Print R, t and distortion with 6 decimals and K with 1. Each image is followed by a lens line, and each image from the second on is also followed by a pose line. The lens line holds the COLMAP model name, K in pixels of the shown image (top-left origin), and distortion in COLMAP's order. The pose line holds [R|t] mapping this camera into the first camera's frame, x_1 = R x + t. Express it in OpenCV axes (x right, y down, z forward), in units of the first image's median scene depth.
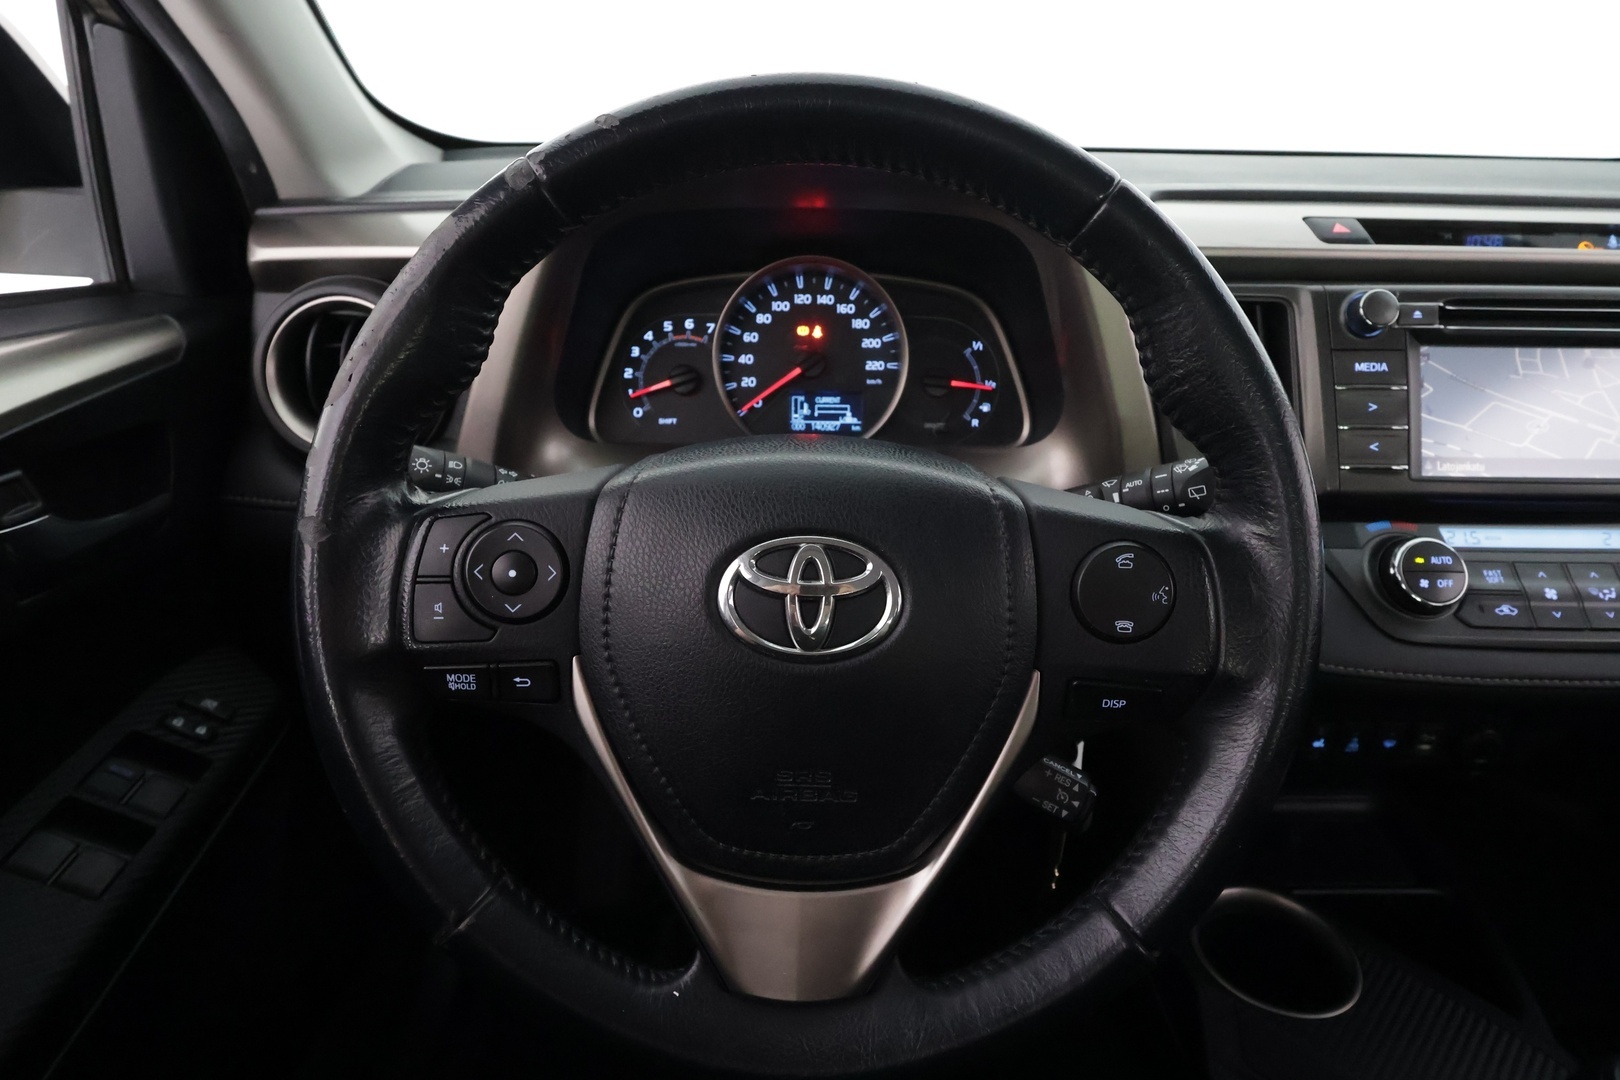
lens RADIAL K [[892.2, 0, 815.5], [0, 892.2, 536.8], [0, 0, 1]] dist [-0.015468, -0.001360]
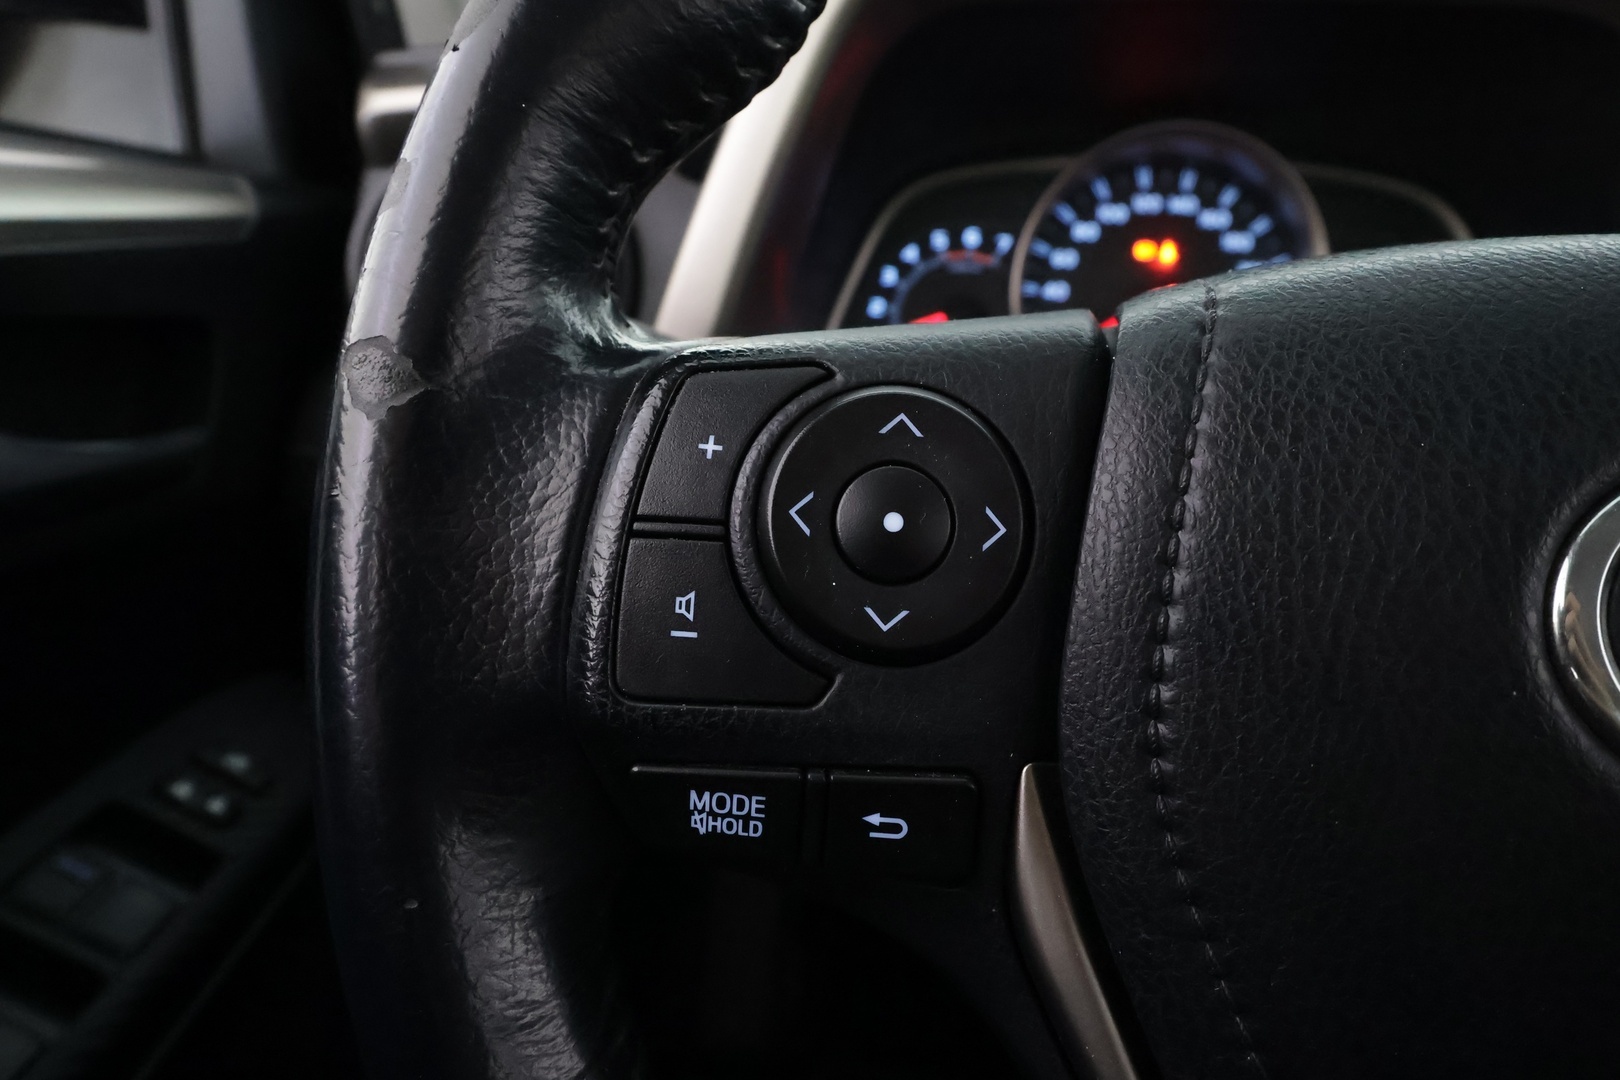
lens RADIAL K [[892.2, 0, 804.1], [0, 892.2, 536.2], [0, 0, 1]] dist [-0.015468, -0.001360]
pose [[0.991827, 0.048744, -0.117916, -0.177088], [-0.057313, 0.995870, -0.070407, 0.039402], [0.113997, 0.076590, 0.990524, 0.340084]]
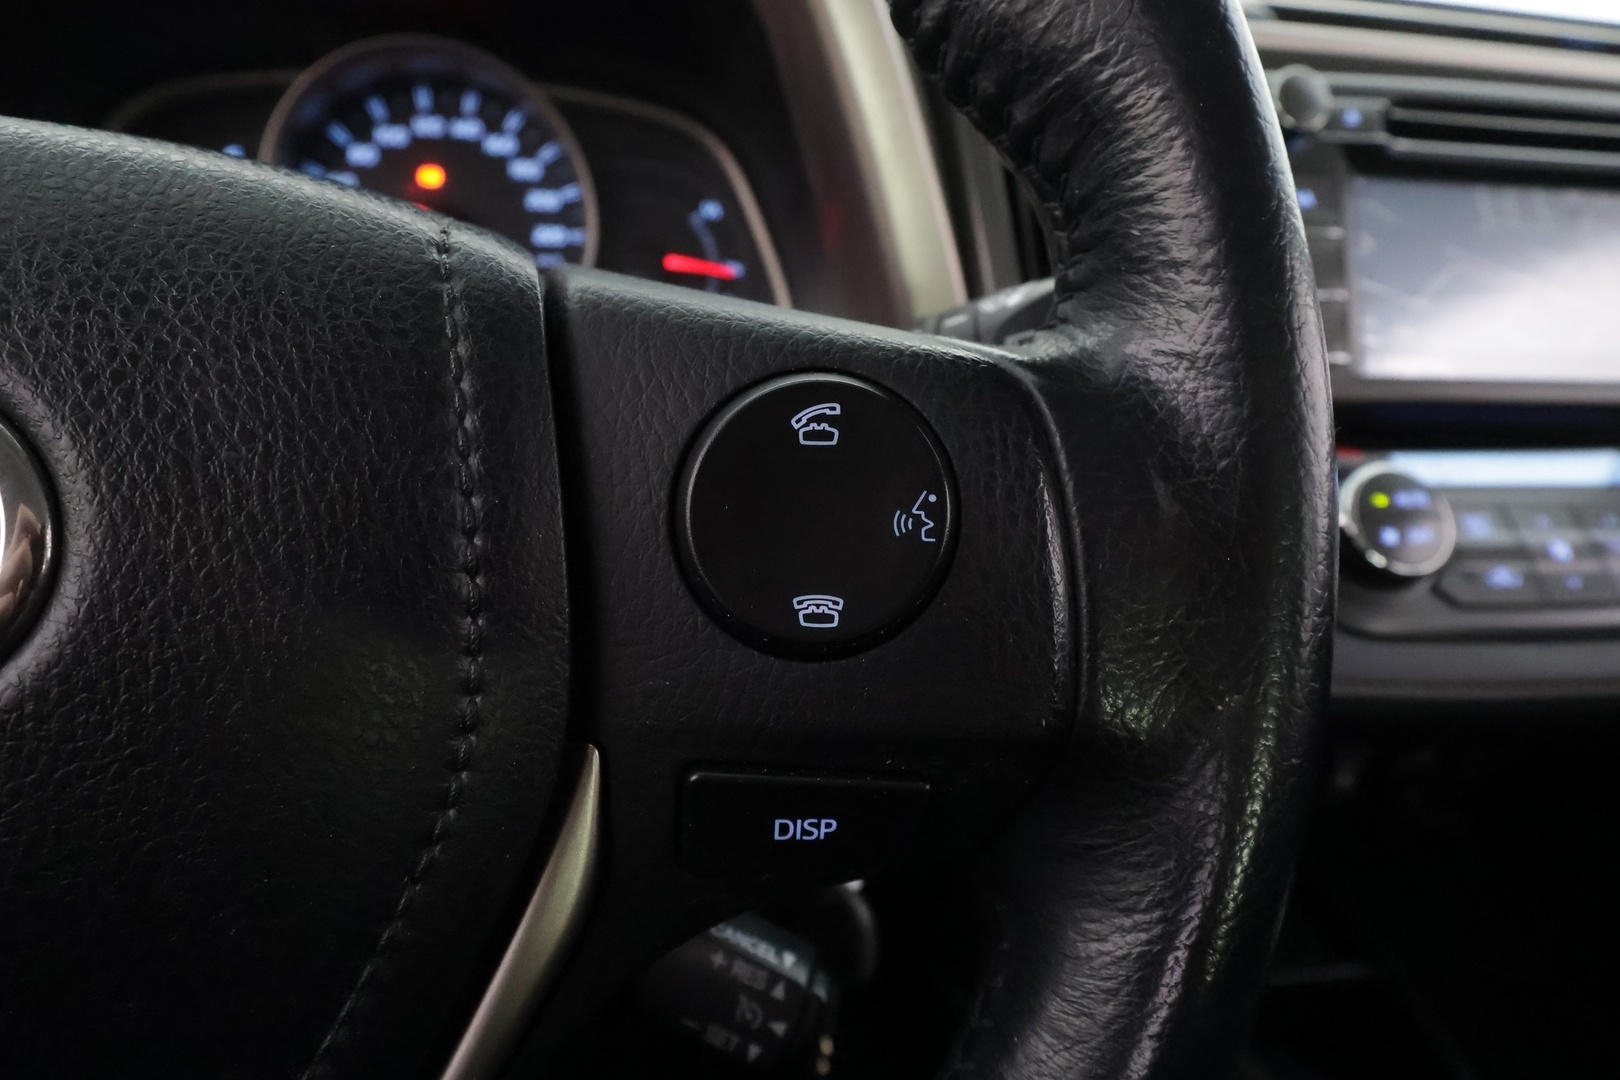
lens RADIAL K [[892.2, 0, 823.1], [0, 892.2, 537.9], [0, 0, 1]] dist [-0.015468, -0.001360]
pose [[0.987385, -0.022050, 0.156795, 0.156223], [0.025214, 0.999516, -0.018219, 0.041631], [-0.156317, 0.021942, 0.987463, 0.347473]]
